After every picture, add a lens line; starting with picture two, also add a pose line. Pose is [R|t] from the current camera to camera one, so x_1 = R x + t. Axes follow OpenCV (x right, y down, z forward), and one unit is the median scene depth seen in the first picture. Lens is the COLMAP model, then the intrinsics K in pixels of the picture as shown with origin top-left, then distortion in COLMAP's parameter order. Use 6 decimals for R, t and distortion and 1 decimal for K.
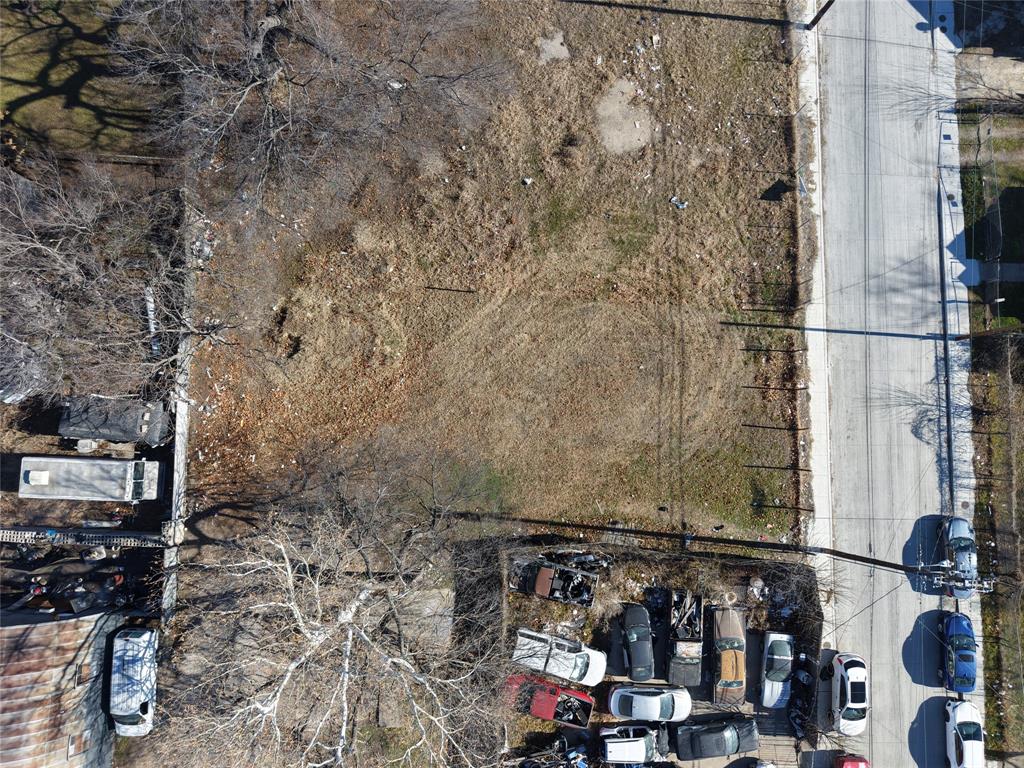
lens RADIAL K [[685.9, 0, 510.2], [0, 685.9, 386.6], [0, 0, 1]] dist [0.010610, -0.008308]
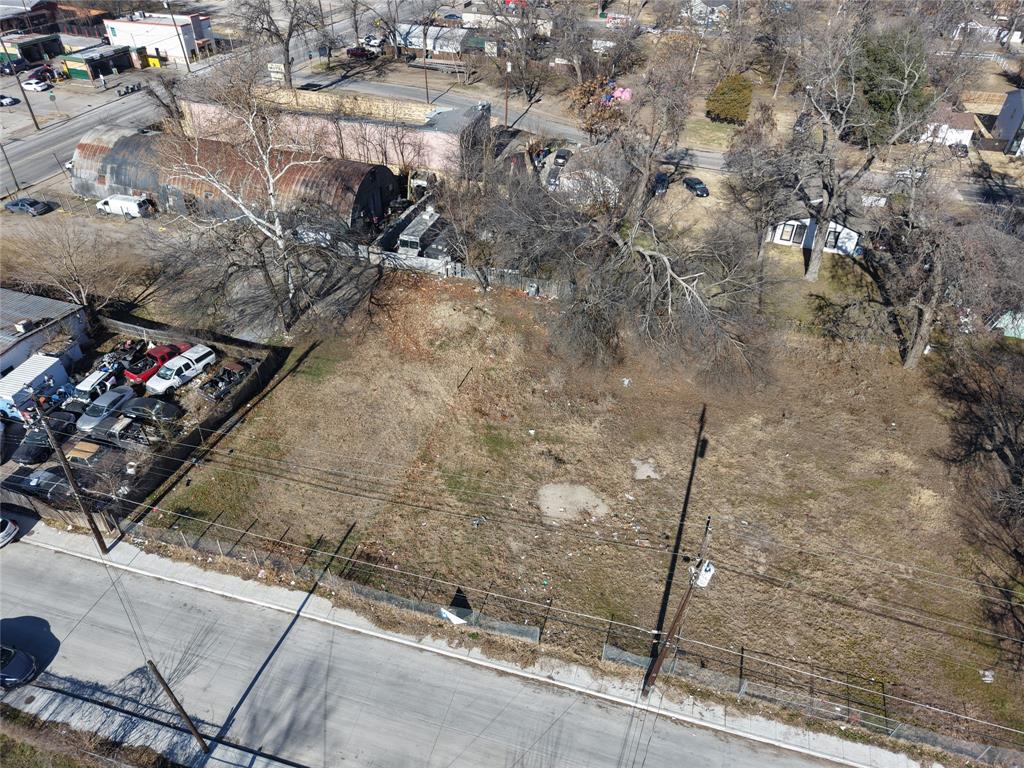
lens RADIAL K [[685.9, 0, 510.2], [0, 685.9, 386.6], [0, 0, 1]] dist [0.010610, -0.008308]
pose [[-0.255013, 0.581275, -0.772715, 0.962599], [-0.965523, -0.109866, 0.235997, -0.562867], [0.052284, 0.806256, 0.589252, 0.234960]]
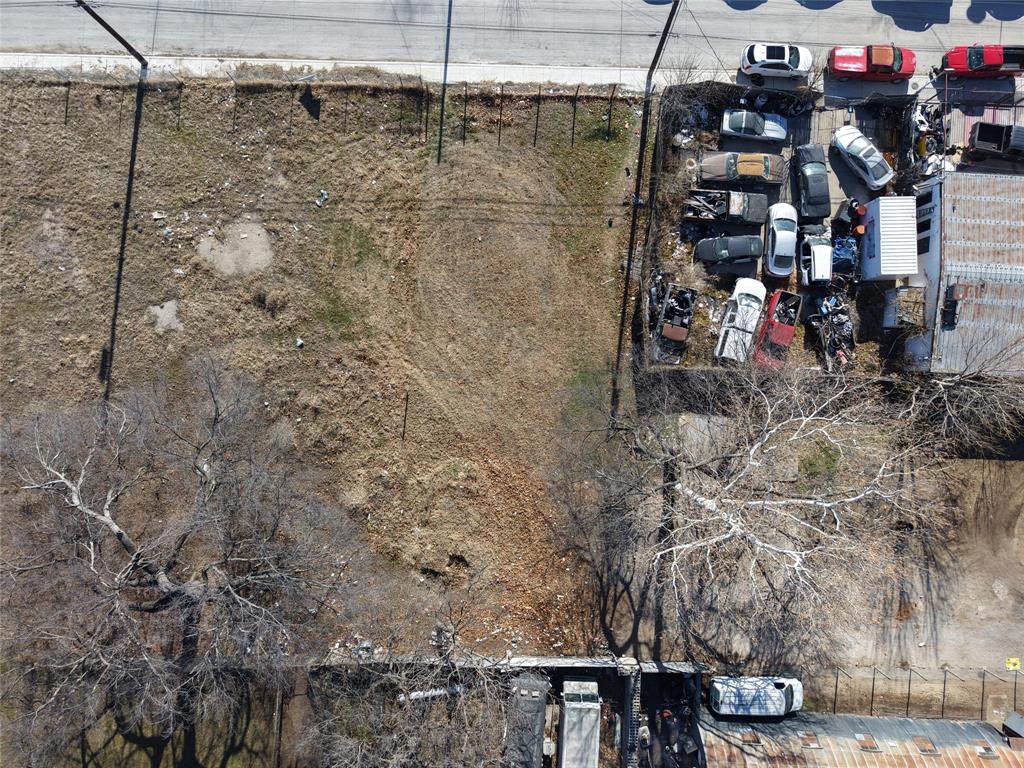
lens RADIAL K [[684.3, 0, 510.4], [0, 684.3, 386.4], [0, 0, 1]] dist [0.017083, -0.016550]
pose [[0.010883, -0.999838, -0.014337, -0.023960], [0.995444, 0.009475, 0.094871, -0.082058], [-0.094720, -0.015305, 0.995386, -0.075665]]
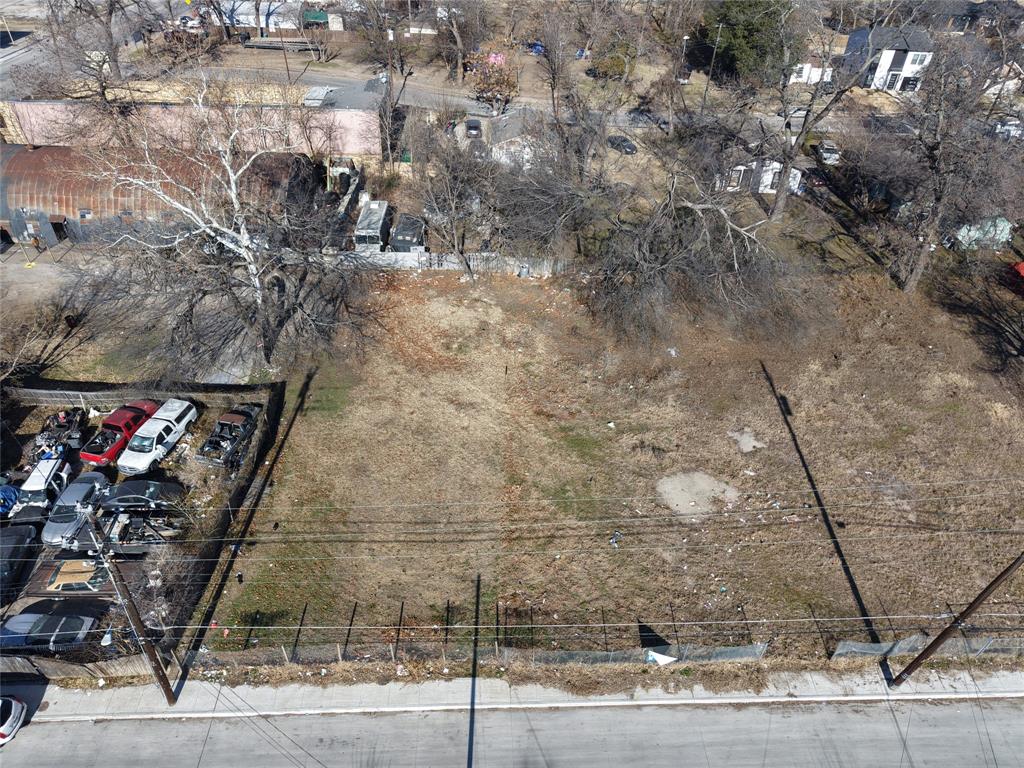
lens RADIAL K [[685.9, 0, 510.2], [0, 685.9, 386.6], [0, 0, 1]] dist [0.010610, -0.008308]
pose [[0.048725, 0.616703, -0.785687, 0.858914], [-0.997462, 0.070927, -0.006186, -0.145719], [0.051912, 0.783994, 0.618594, 0.298435]]
